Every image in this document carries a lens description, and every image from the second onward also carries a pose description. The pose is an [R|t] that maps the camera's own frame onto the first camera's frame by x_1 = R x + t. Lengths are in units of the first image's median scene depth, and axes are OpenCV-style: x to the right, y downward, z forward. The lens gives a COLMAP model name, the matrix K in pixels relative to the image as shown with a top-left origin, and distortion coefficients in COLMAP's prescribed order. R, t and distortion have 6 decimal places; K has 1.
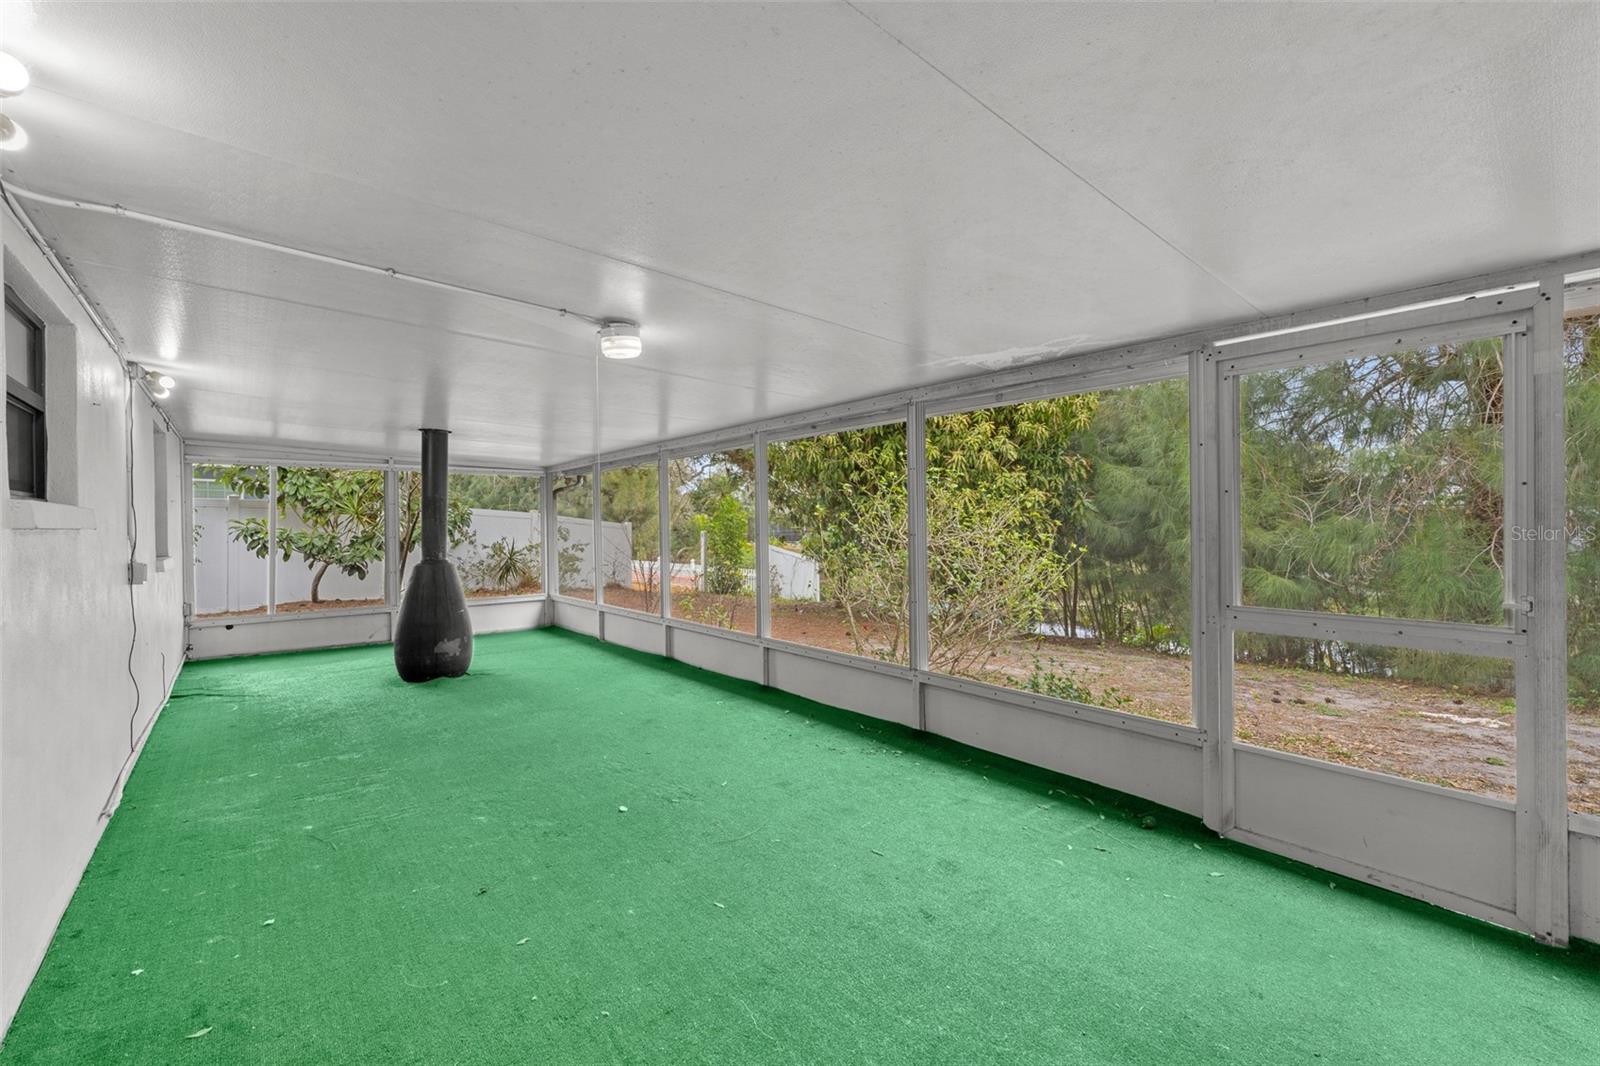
lens RADIAL K [[638.8, 0, 797.2], [0, 638.8, 529.7], [0, 0, 1]] dist [-0.000535, -0.000452]
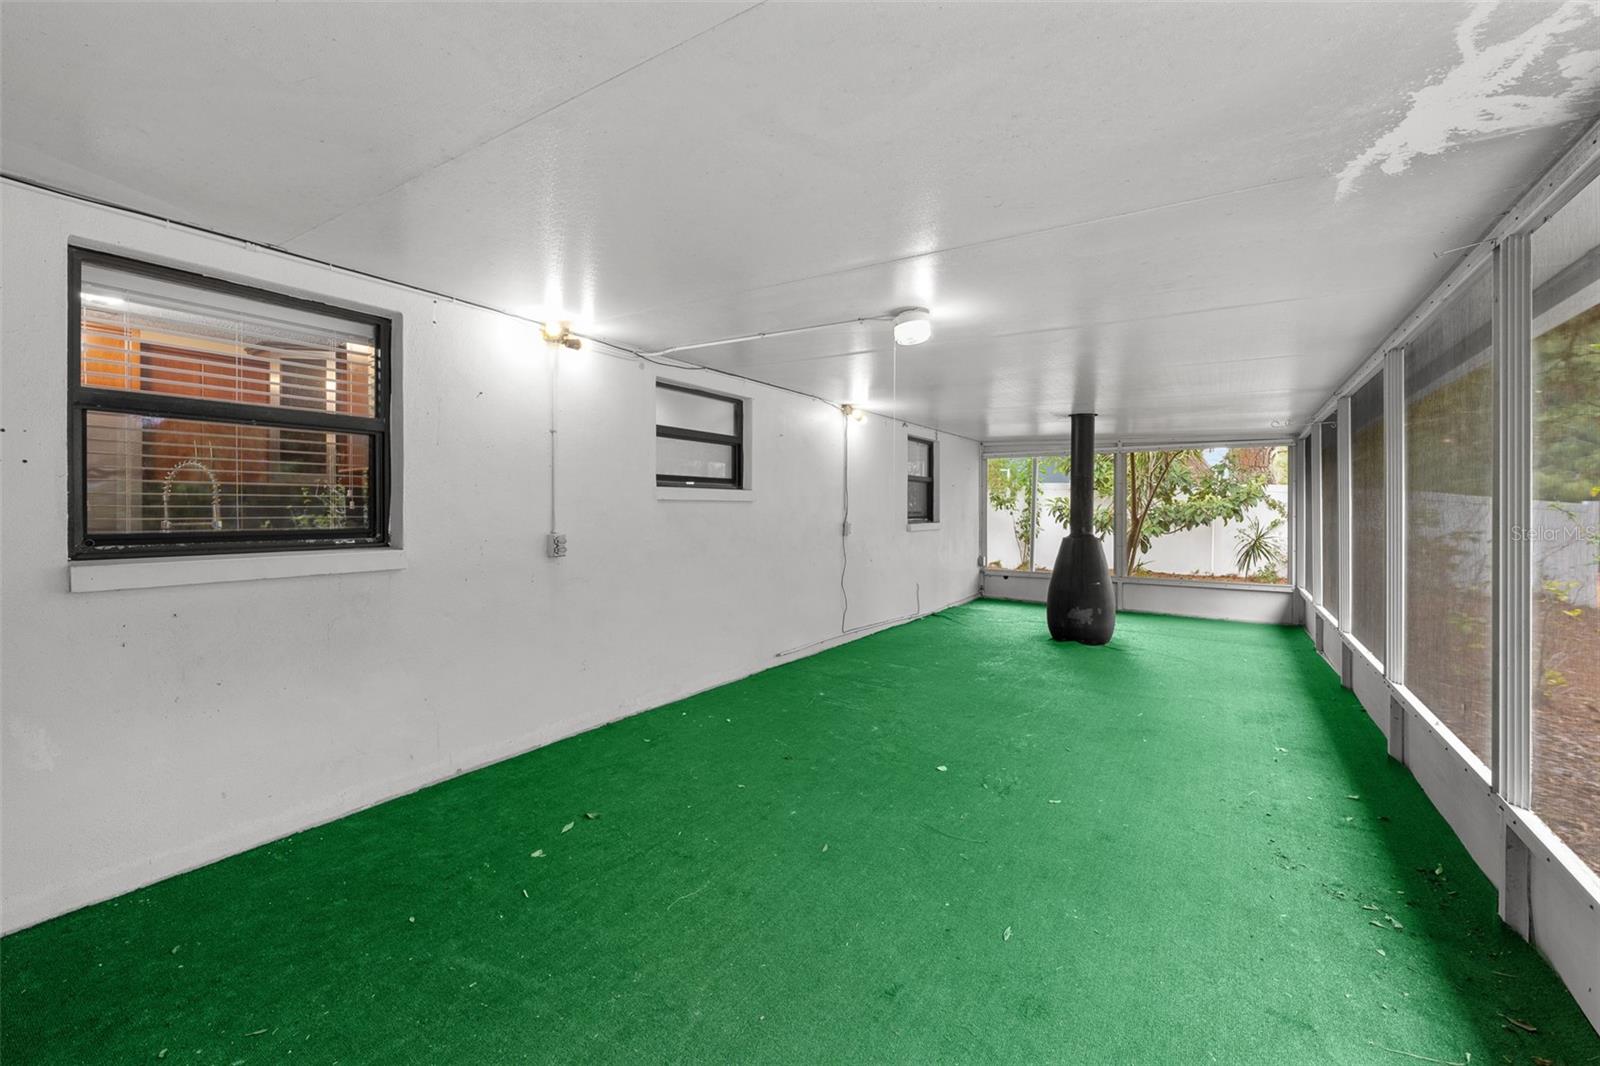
lens RADIAL K [[638.8, 0, 818.7], [0, 638.8, 504.0], [0, 0, 1]] dist [-0.000535, -0.000452]
pose [[0.303883, 0.001985, -0.952707, 0.366842], [-0.011910, 0.999928, -0.001715, 0.004558], [0.952635, 0.011868, 0.303884, 0.269048]]
